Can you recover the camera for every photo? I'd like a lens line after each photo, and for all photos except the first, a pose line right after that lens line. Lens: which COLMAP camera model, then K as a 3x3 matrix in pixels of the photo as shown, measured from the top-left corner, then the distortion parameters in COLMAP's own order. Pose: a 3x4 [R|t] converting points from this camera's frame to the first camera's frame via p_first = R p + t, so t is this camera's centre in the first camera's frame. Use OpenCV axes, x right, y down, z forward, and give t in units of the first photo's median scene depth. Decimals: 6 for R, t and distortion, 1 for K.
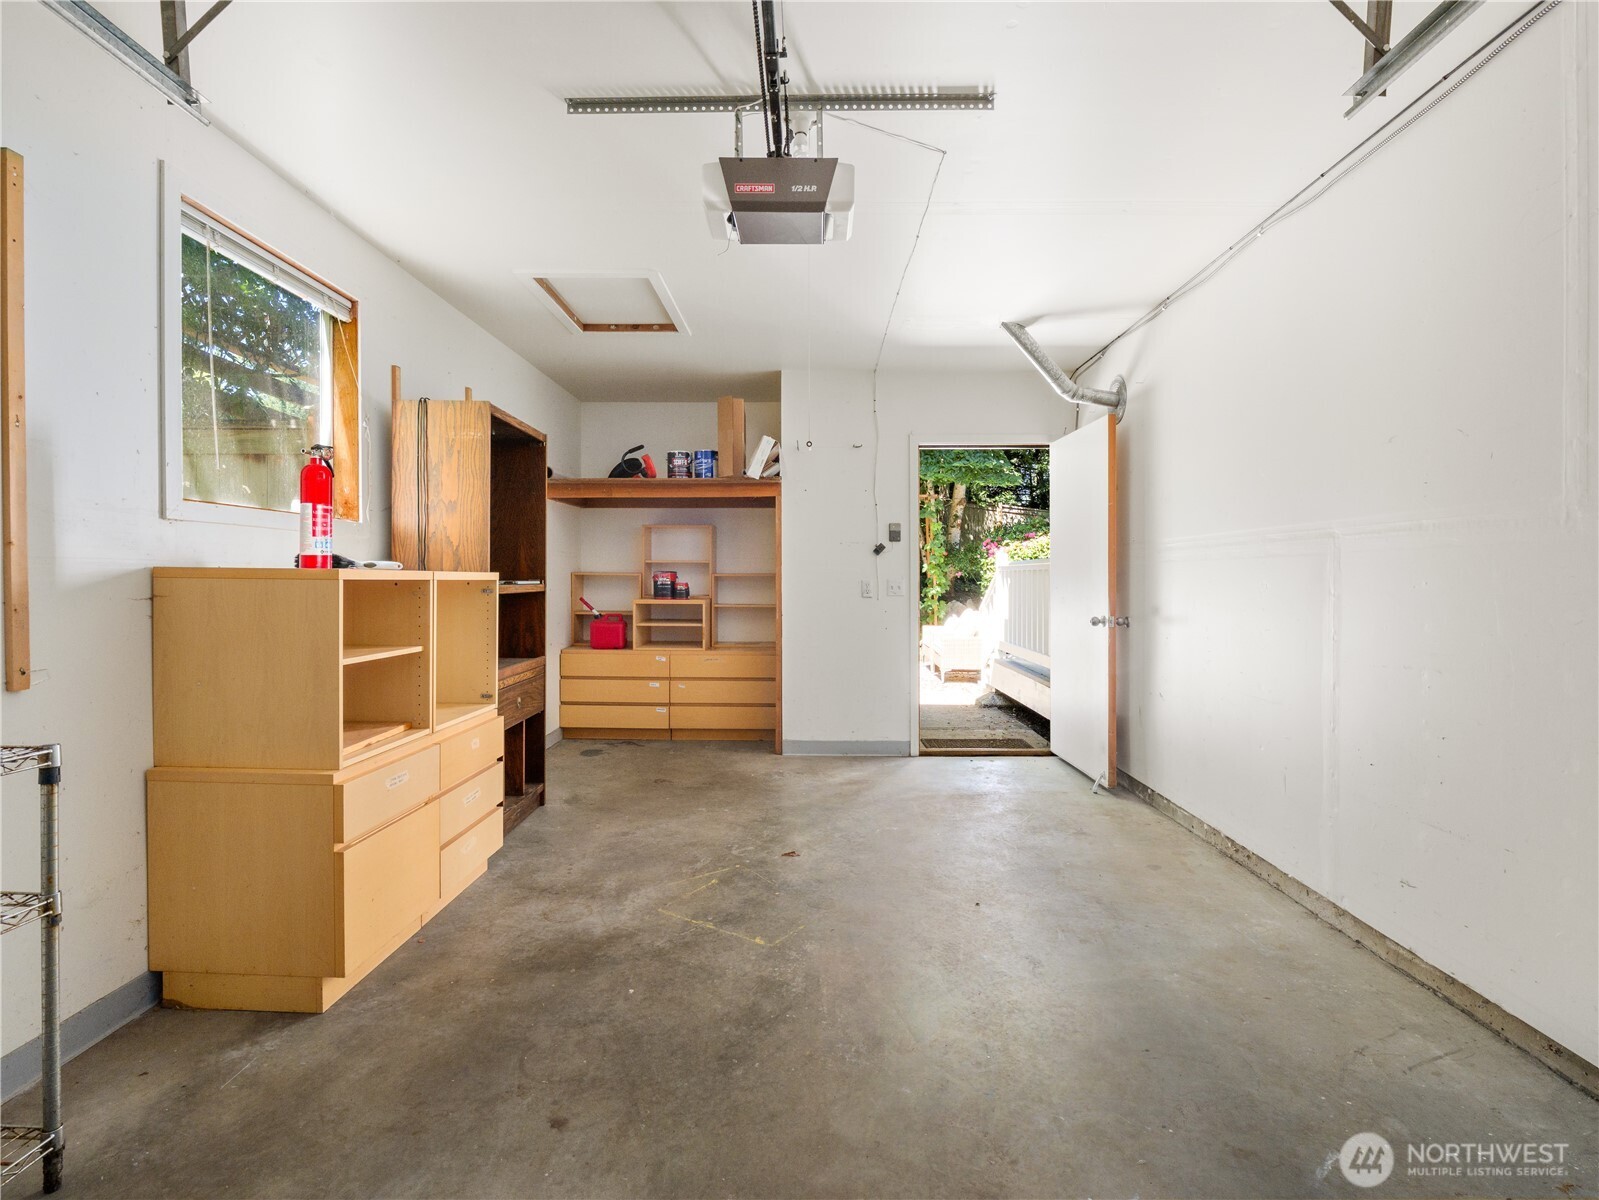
lens RADIAL K [[765.9, 0, 801.9], [0, 765.9, 588.6], [0, 0, 1]] dist [-0.013969, -0.003826]
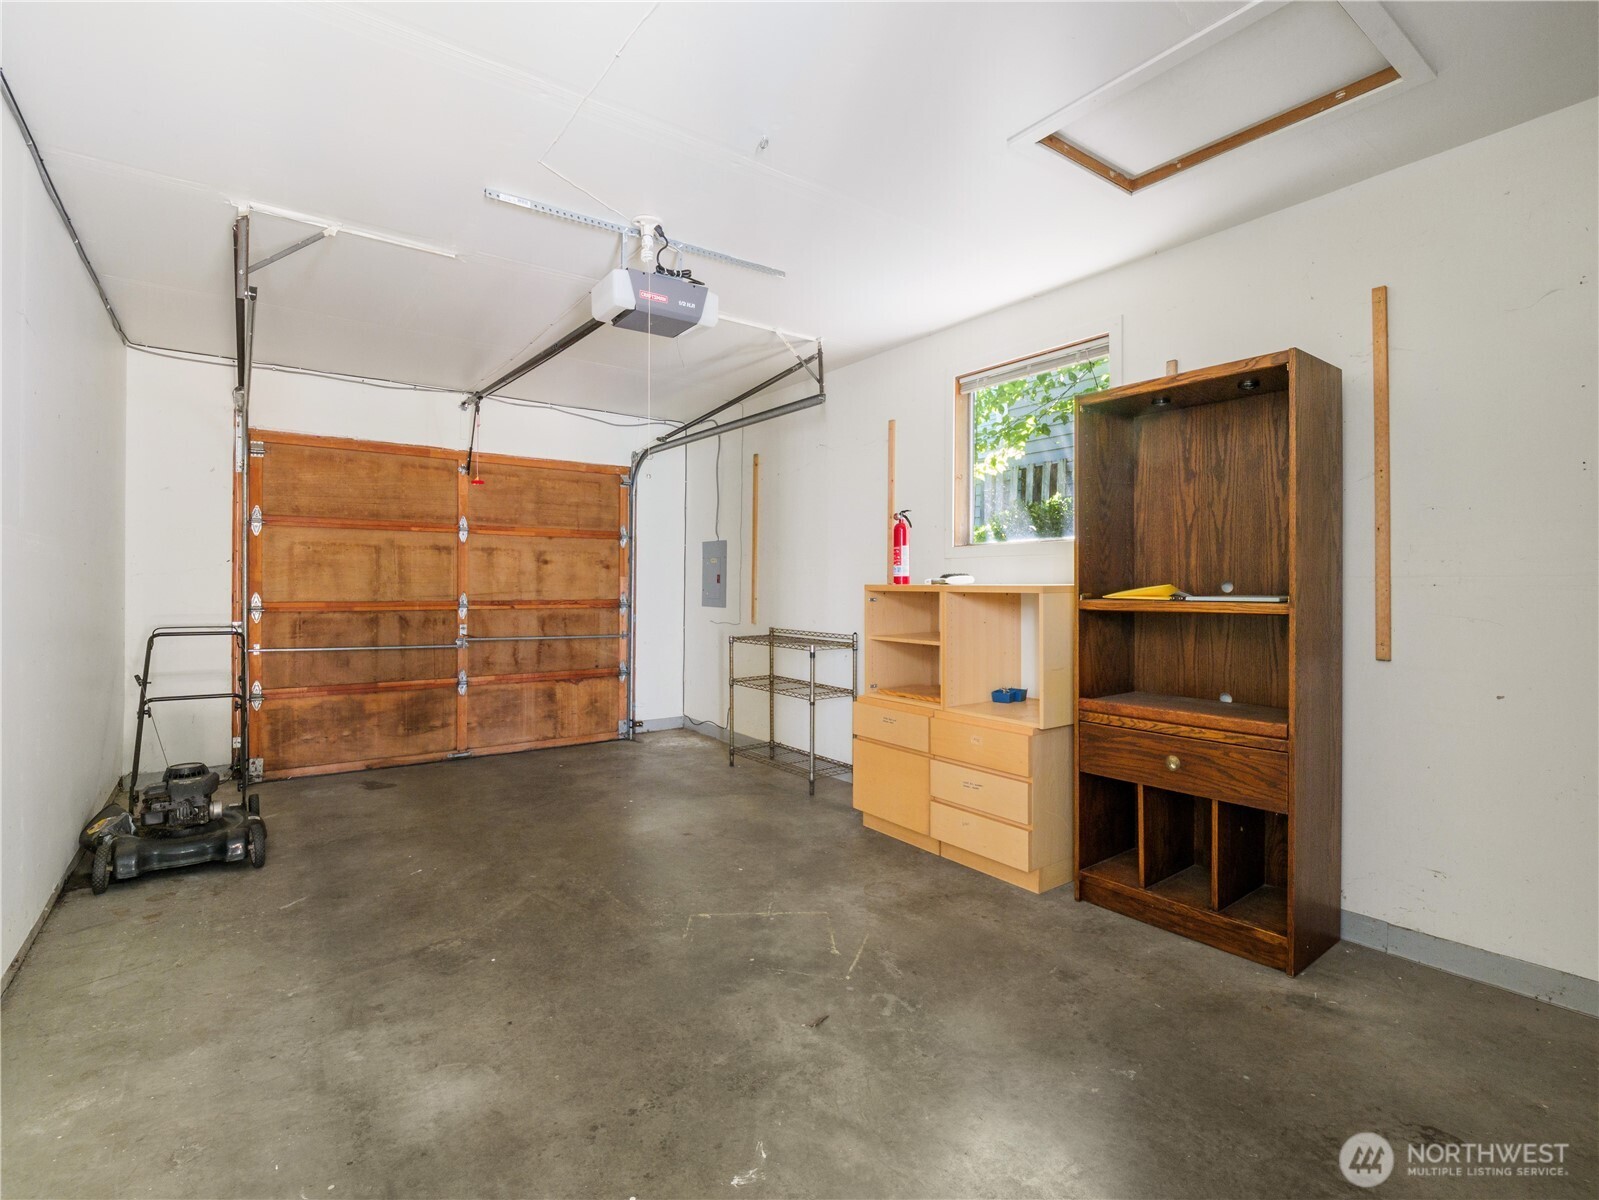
lens RADIAL K [[765.9, 0, 802.2], [0, 765.9, 590.7], [0, 0, 1]] dist [-0.013969, -0.003826]
pose [[-0.796253, -0.001567, -0.604962, 0.468384], [-0.013850, 0.999782, 0.015641, -0.028351], [0.604806, 0.020833, -0.796101, 1.818462]]
